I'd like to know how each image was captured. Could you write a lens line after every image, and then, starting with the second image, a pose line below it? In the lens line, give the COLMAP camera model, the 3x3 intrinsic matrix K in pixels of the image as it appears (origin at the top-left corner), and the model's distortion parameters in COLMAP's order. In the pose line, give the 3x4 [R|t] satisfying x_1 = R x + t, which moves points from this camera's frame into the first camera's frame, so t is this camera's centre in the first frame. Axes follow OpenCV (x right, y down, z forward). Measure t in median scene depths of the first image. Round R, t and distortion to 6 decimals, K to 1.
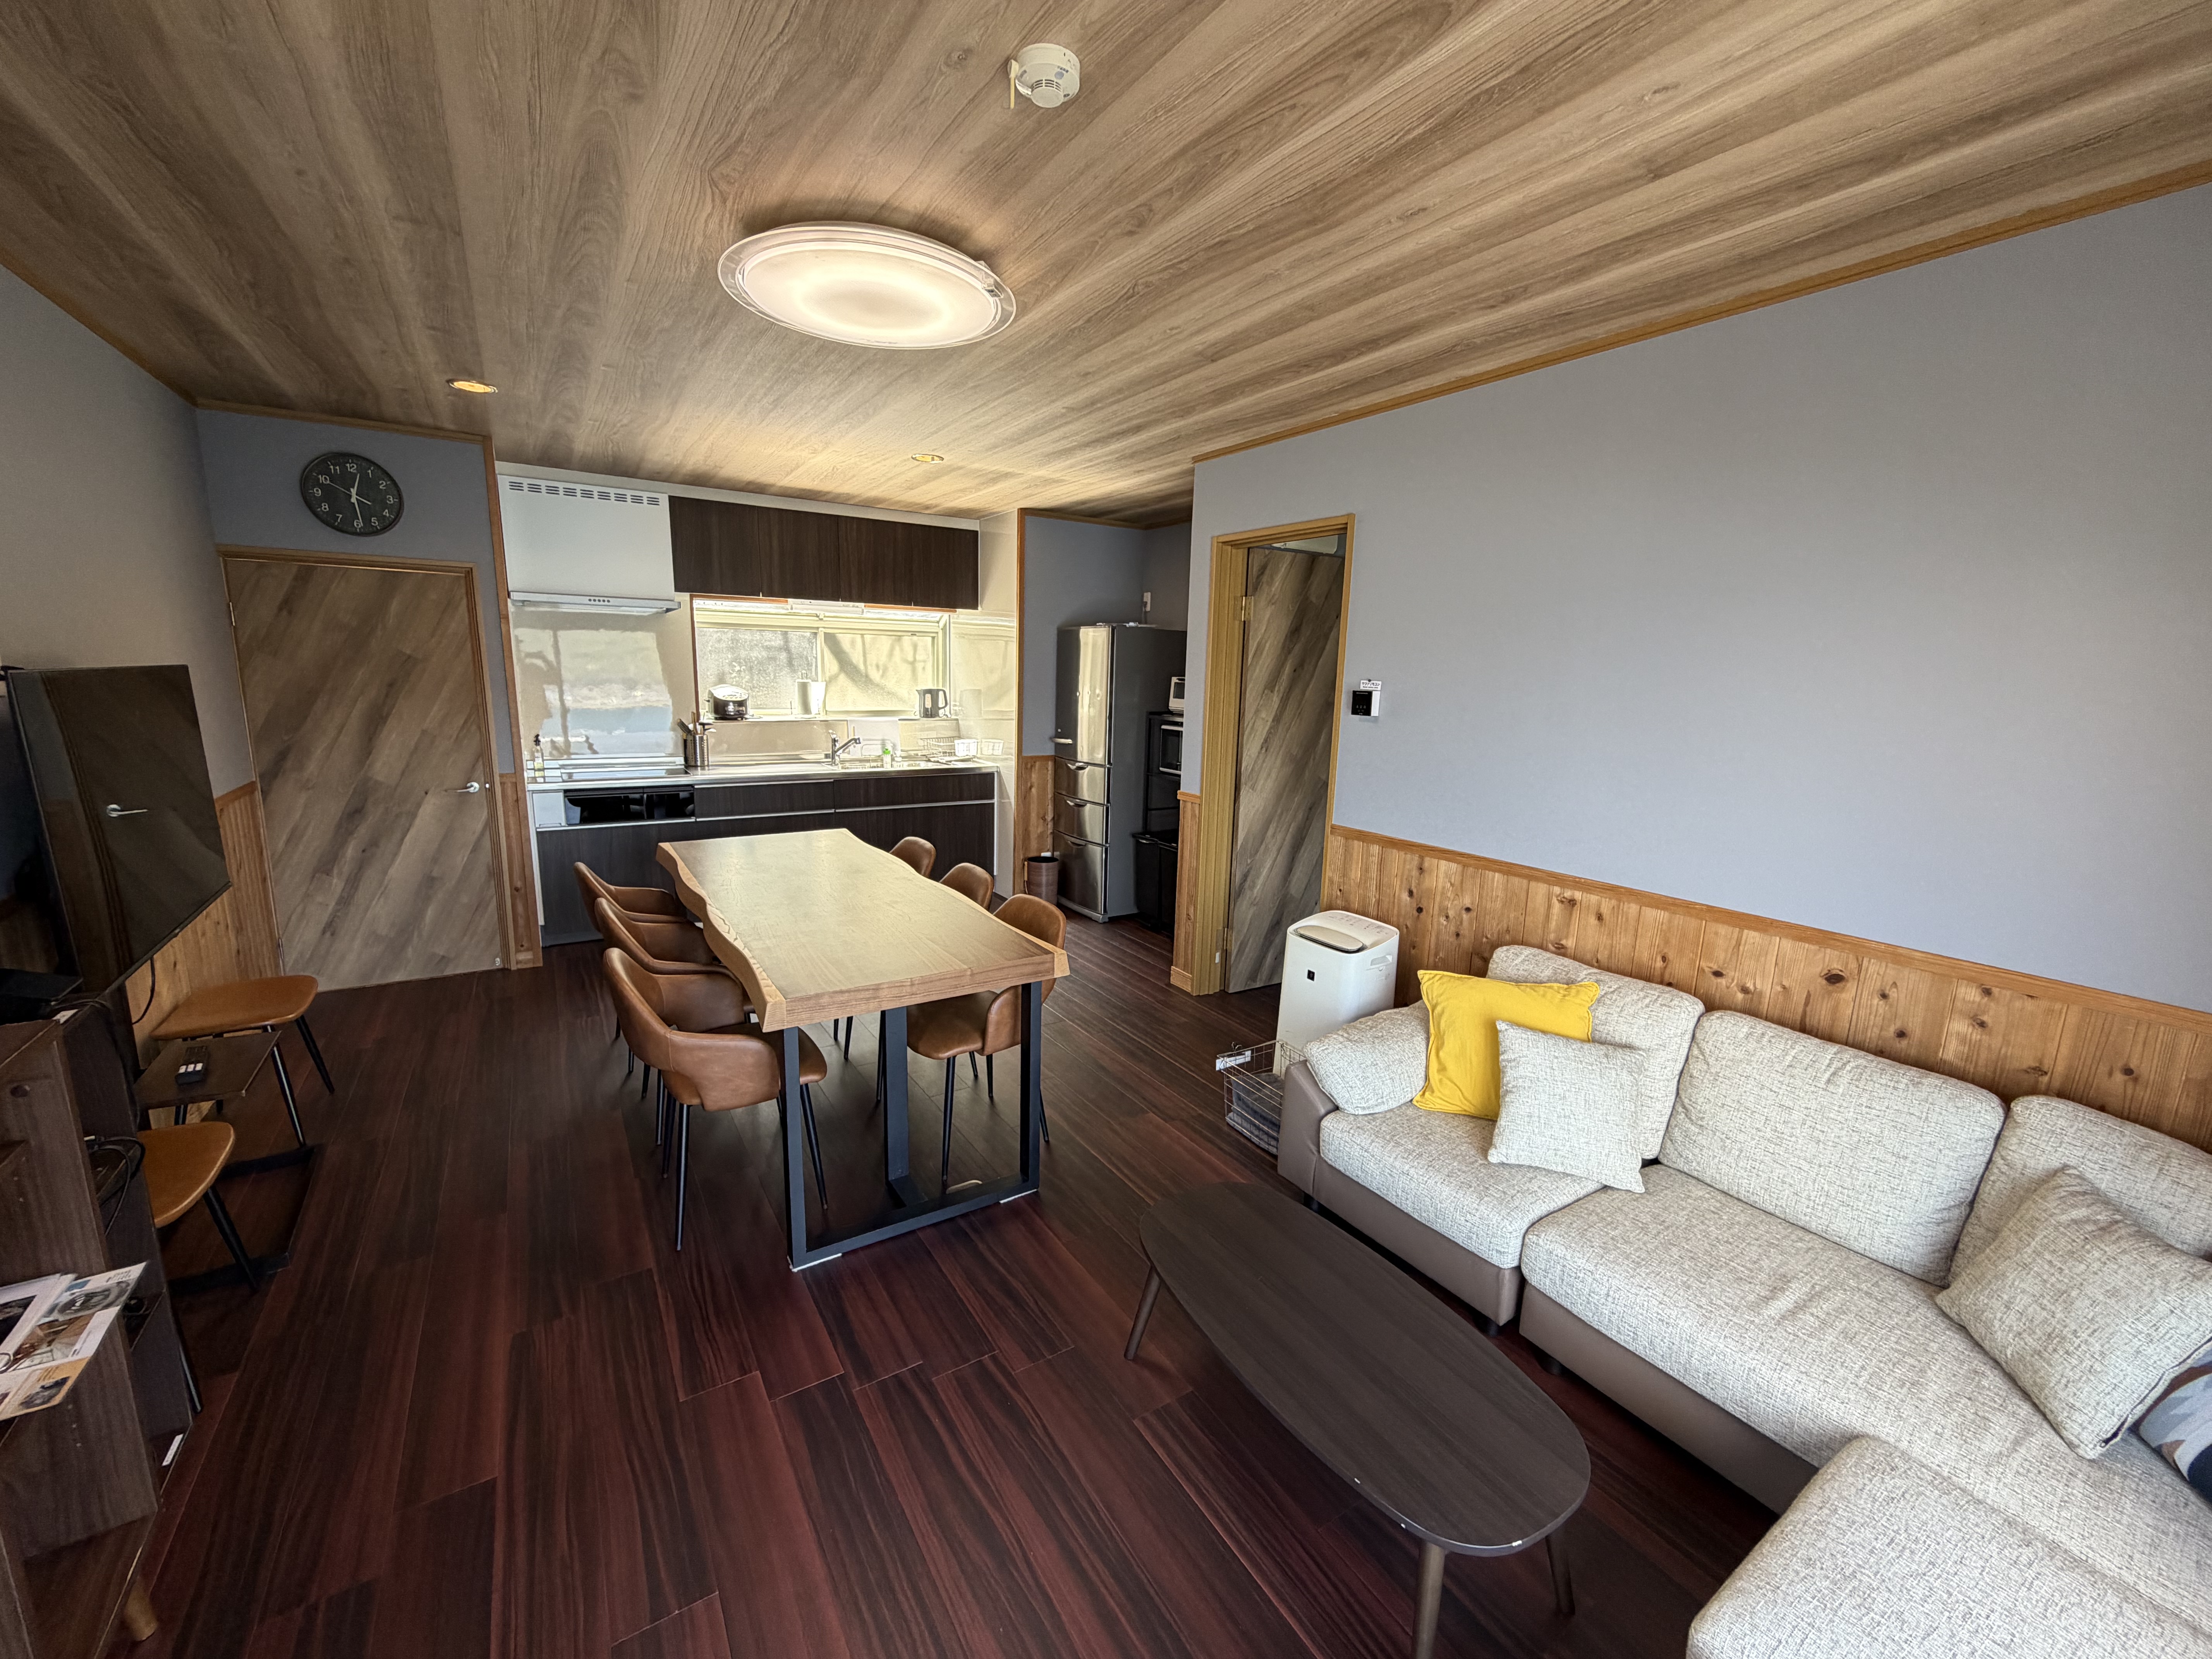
lens RADIAL K [[881.9, 0, 1110.4], [0, 881.9, 839.3], [0, 0, 1]] dist [-0.001515, -0.000101]
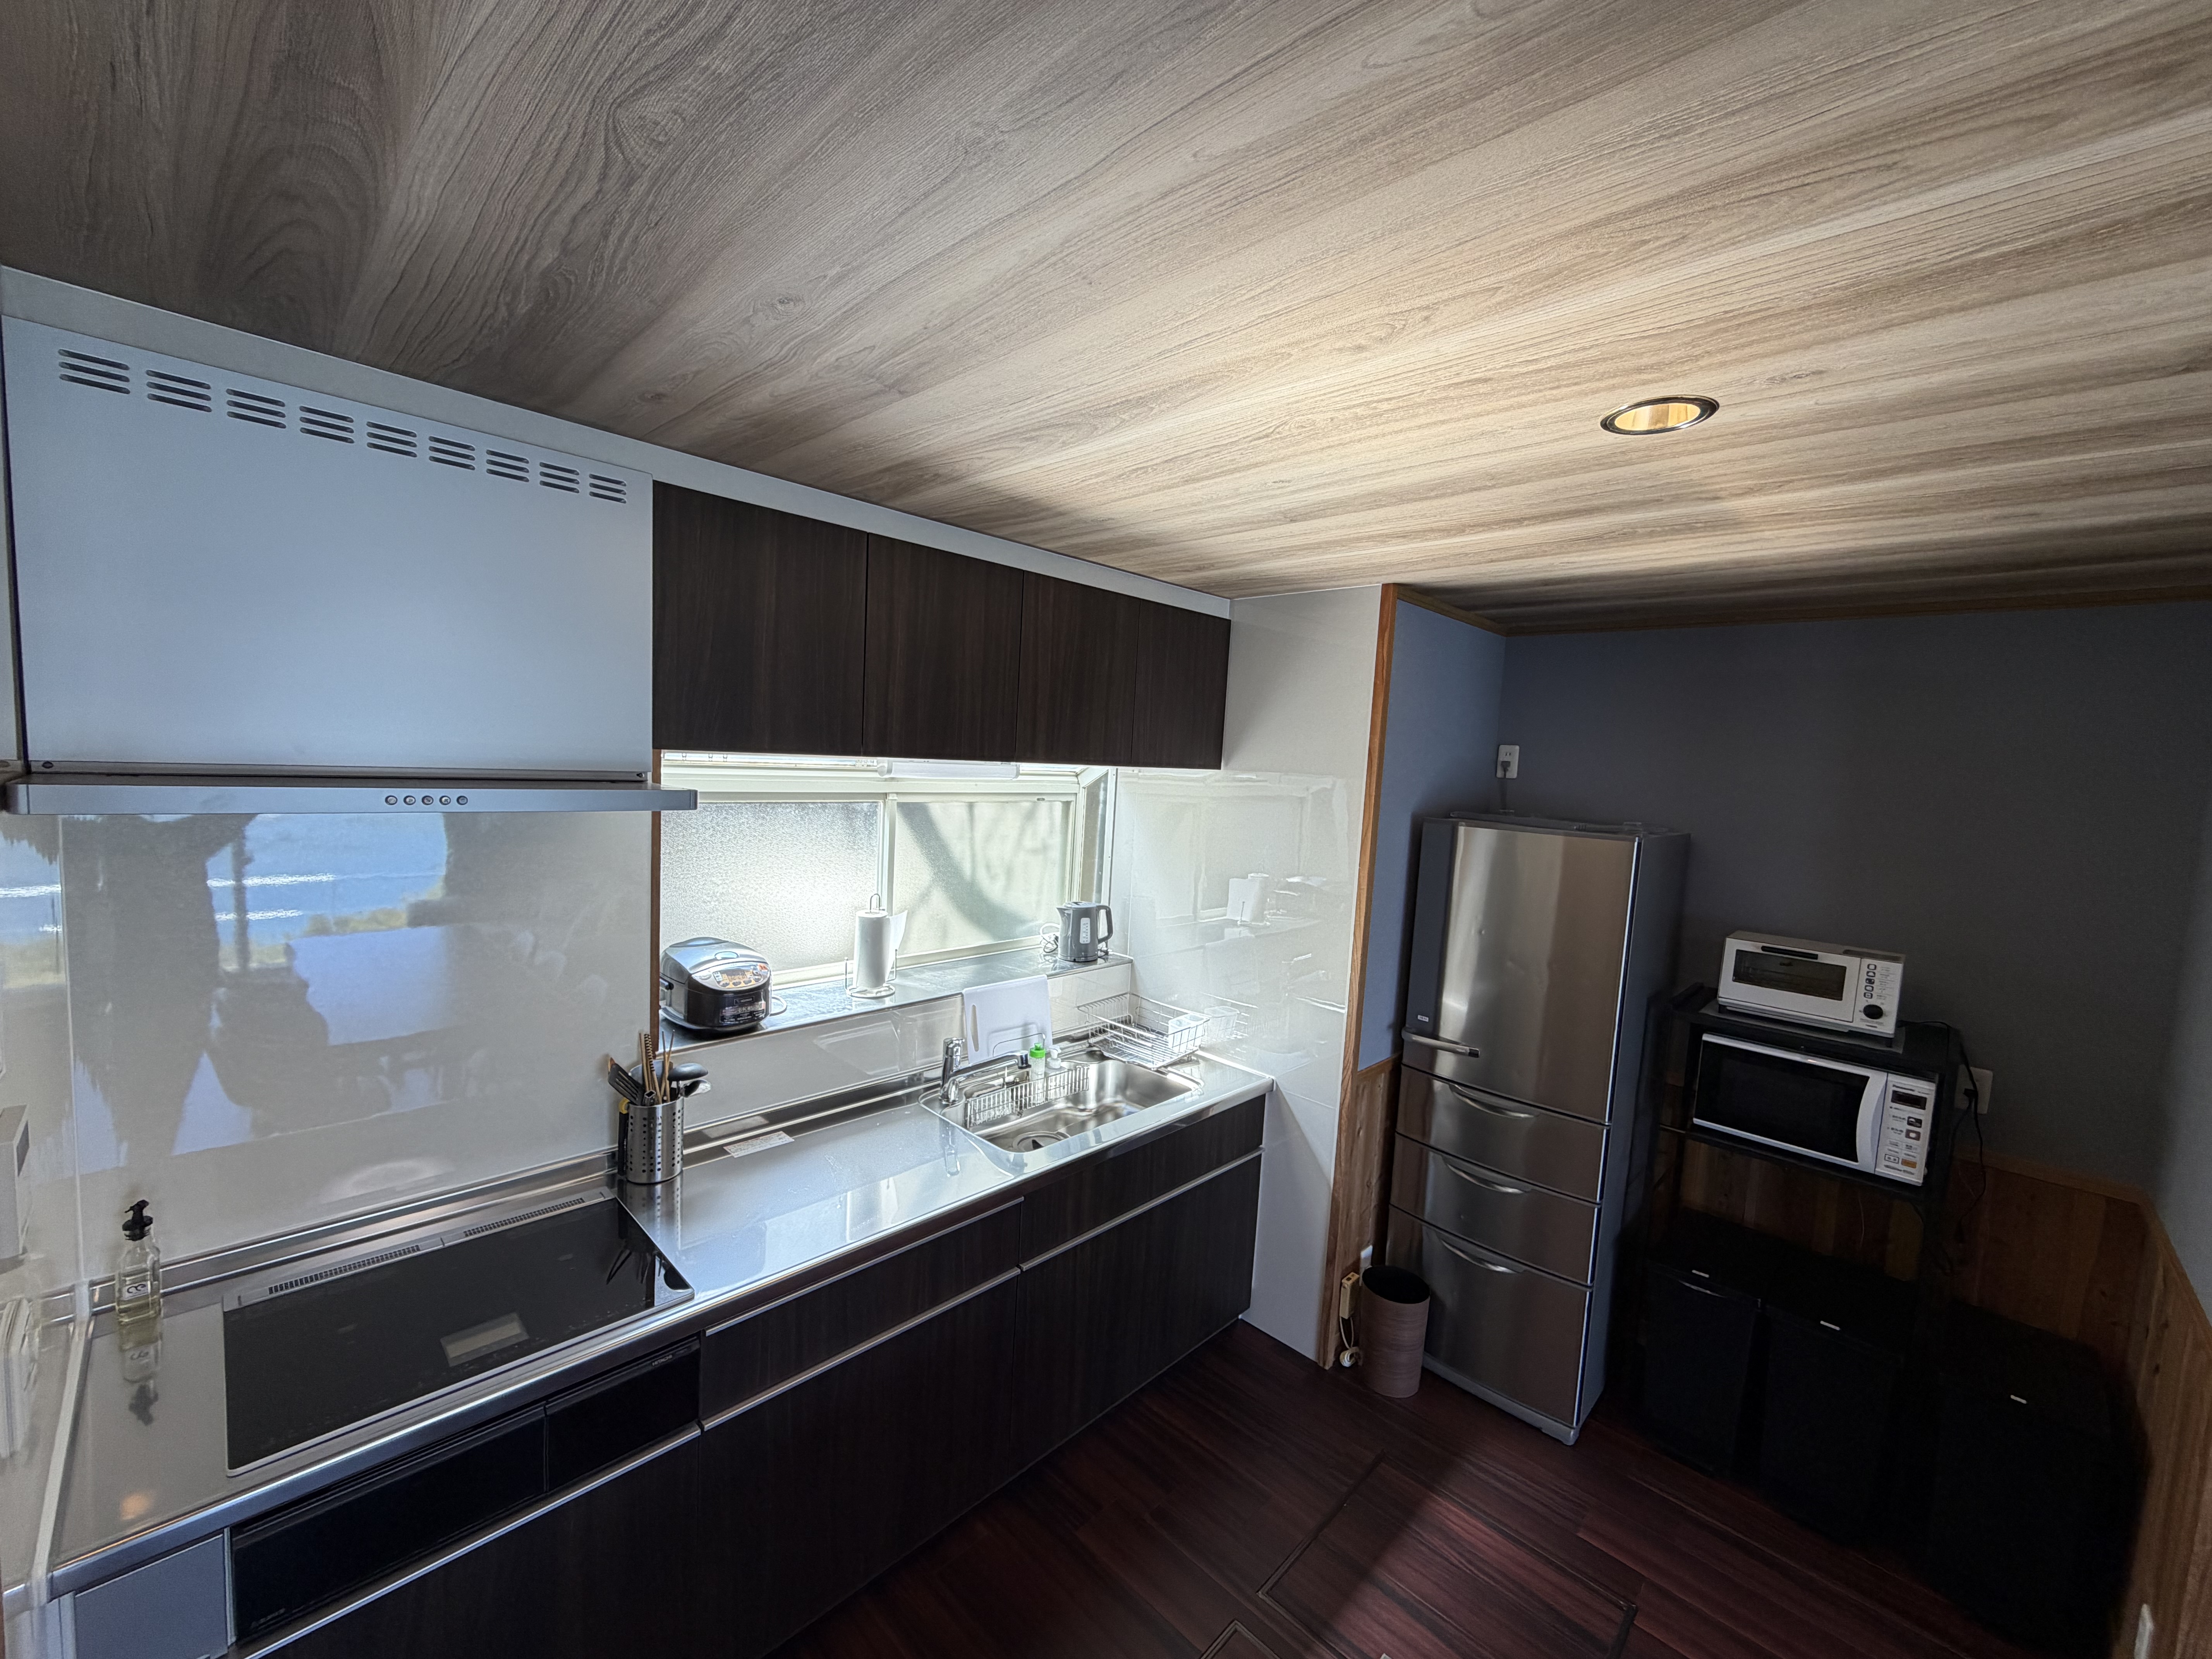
lens RADIAL K [[881.9, 0, 1105.9], [0, 881.9, 835.9], [0, 0, 1]] dist [-0.001515, -0.000101]
pose [[0.974205, 0.003532, 0.225639, -0.359458], [0.017082, 0.995855, -0.089340, -0.192006], [-0.225019, 0.090890, 0.970106, 0.565072]]
